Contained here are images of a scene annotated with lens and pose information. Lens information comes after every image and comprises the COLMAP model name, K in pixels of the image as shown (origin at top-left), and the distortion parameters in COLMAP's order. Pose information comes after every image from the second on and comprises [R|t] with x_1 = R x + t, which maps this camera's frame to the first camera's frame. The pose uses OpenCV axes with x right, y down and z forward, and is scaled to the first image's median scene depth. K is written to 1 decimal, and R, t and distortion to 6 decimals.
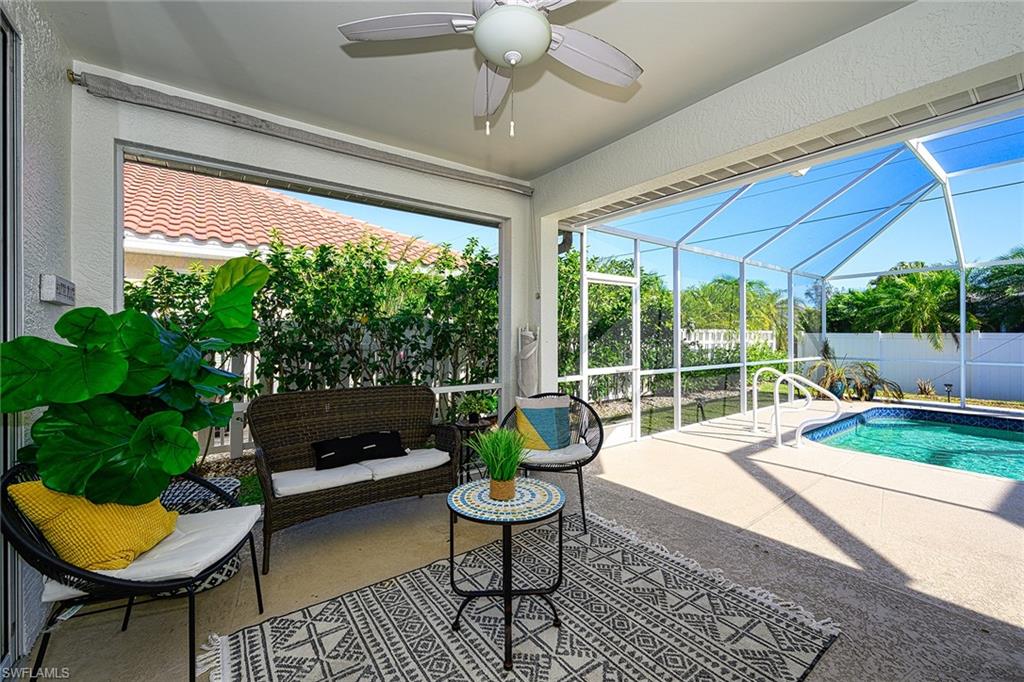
lens RADIAL K [[411.2, 0, 512.0], [0, 411.2, 341.0], [0, 0, 1]] dist [-0.000226, -0.000049]
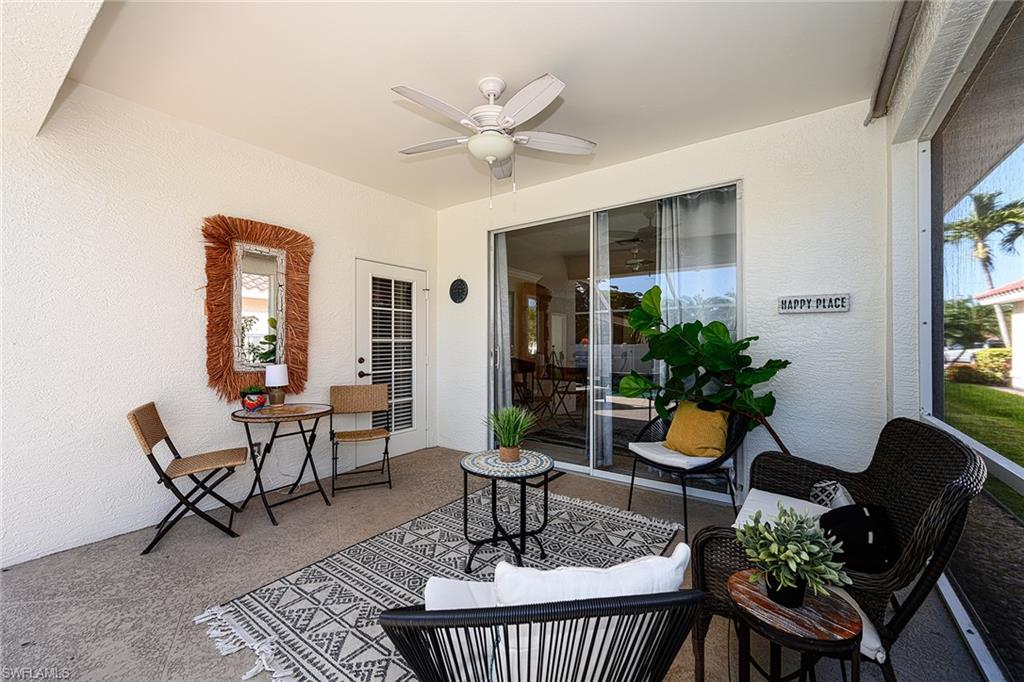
lens RADIAL K [[411.2, 0, 512.0], [0, 411.2, 341.0], [0, 0, 1]] dist [-0.000226, -0.000049]
pose [[-0.949165, 0.001818, -0.314774, 0.381727], [-0.001229, 0.999954, 0.009481, -0.007825], [0.314777, 0.009386, -0.949119, 2.262312]]
